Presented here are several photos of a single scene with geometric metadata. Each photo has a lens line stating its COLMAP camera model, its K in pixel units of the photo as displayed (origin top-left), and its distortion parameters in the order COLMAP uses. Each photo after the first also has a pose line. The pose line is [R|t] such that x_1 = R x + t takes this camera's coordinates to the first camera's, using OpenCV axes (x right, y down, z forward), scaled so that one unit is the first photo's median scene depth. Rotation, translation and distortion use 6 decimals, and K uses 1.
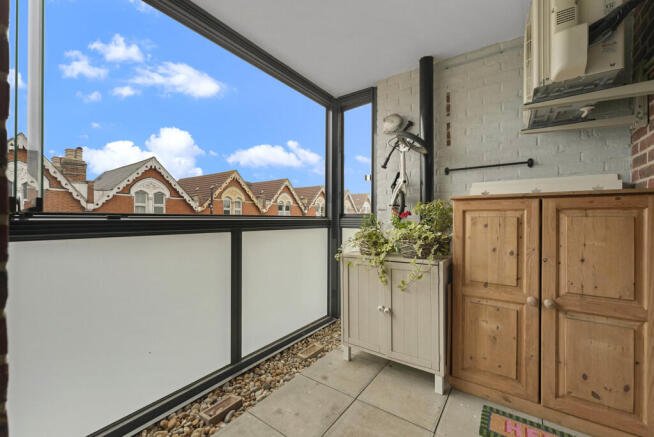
lens RADIAL K [[265.5, 0, 326.4], [0, 265.5, 218.3], [0, 0, 1]] dist [-0.002930, 0.000303]
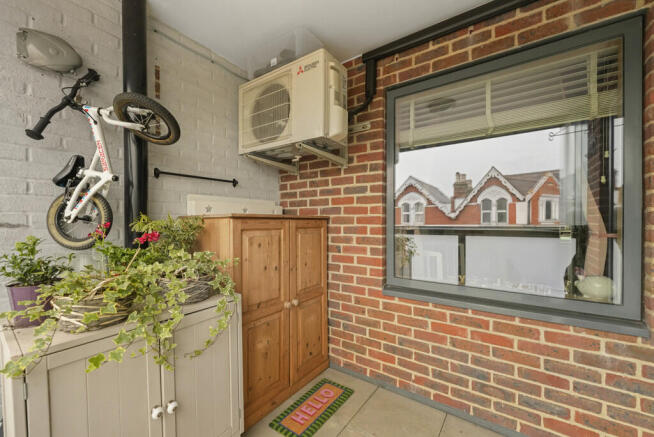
lens RADIAL K [[265.5, 0, 326.1], [0, 265.5, 222.2], [0, 0, 1]] dist [-0.002930, 0.000303]
pose [[-0.004794, -0.003750, 0.999981, -0.380283], [0.002107, 0.999991, 0.003760, -0.059949], [-0.999986, 0.002125, -0.004786, 0.739133]]
